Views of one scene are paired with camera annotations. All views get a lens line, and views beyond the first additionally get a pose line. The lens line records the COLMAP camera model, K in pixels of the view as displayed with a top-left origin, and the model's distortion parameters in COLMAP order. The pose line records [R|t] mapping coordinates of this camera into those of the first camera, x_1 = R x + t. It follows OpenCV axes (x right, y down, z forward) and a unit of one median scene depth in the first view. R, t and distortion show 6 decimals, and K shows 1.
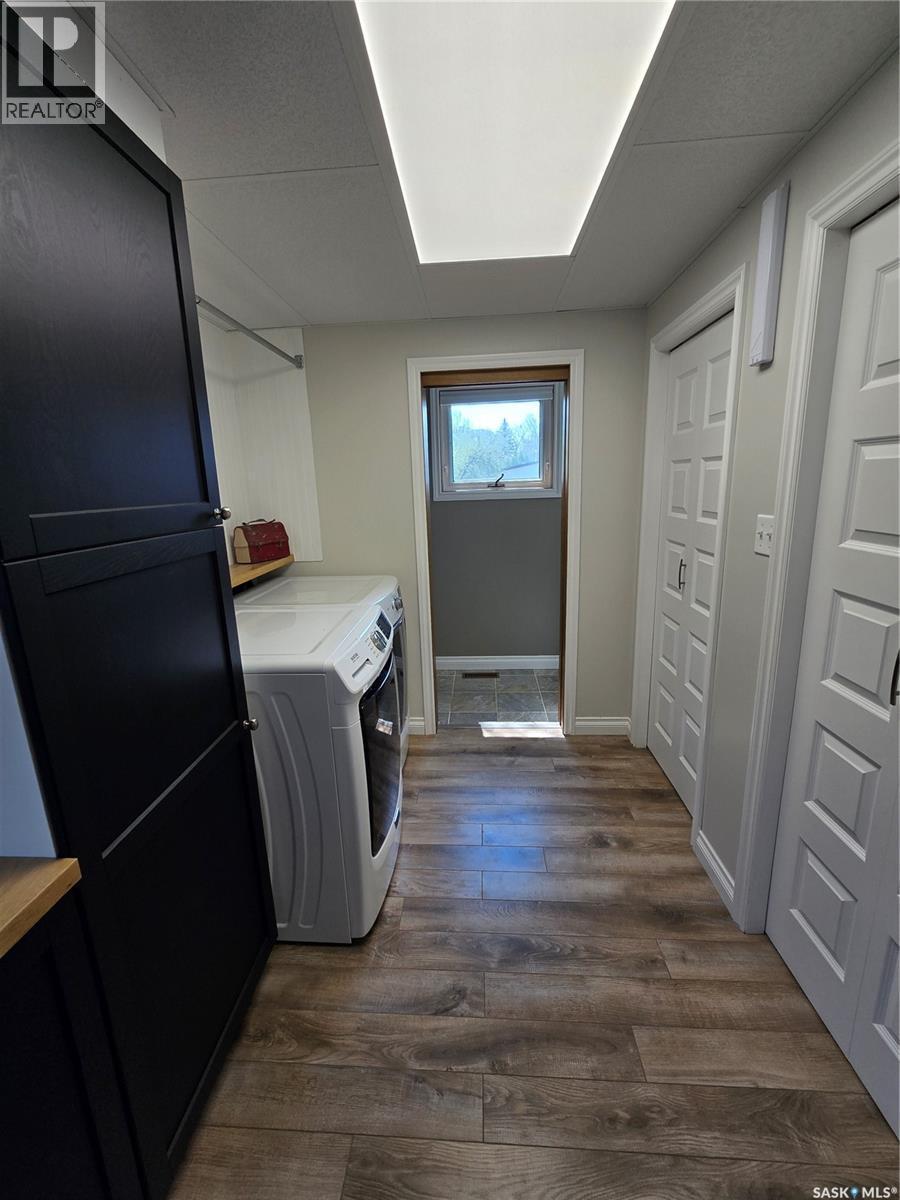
lens RADIAL K [[494.6, 0, 445.0], [0, 494.6, 592.4], [0, 0, 1]] dist [-0.001964, 0.000927]
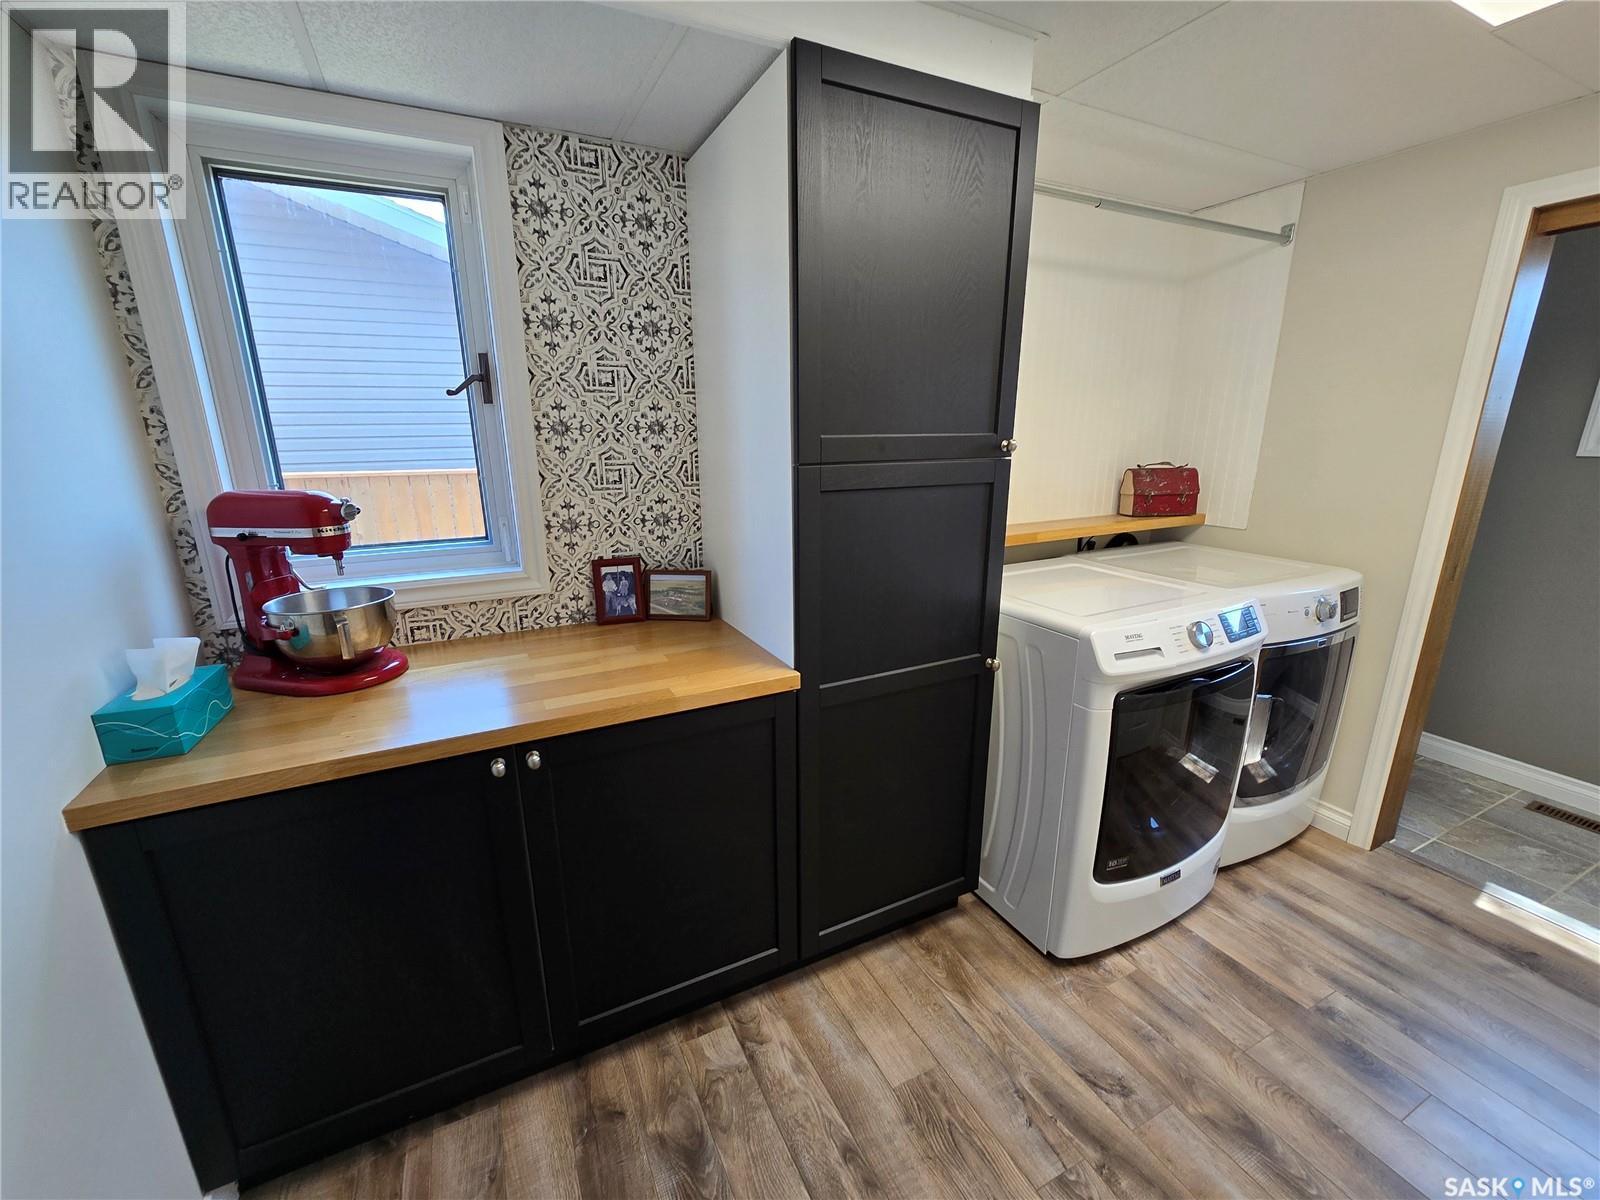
lens RADIAL K [[659.5, 0, 794.0], [0, 659.5, 607.2], [0, 0, 1]] dist [-0.001964, 0.000927]
pose [[0.504489, 0.254887, -0.824938, 0.398398], [-0.196684, 0.964239, 0.177647, 0.002370], [0.840718, 0.072631, 0.536580, -0.038313]]
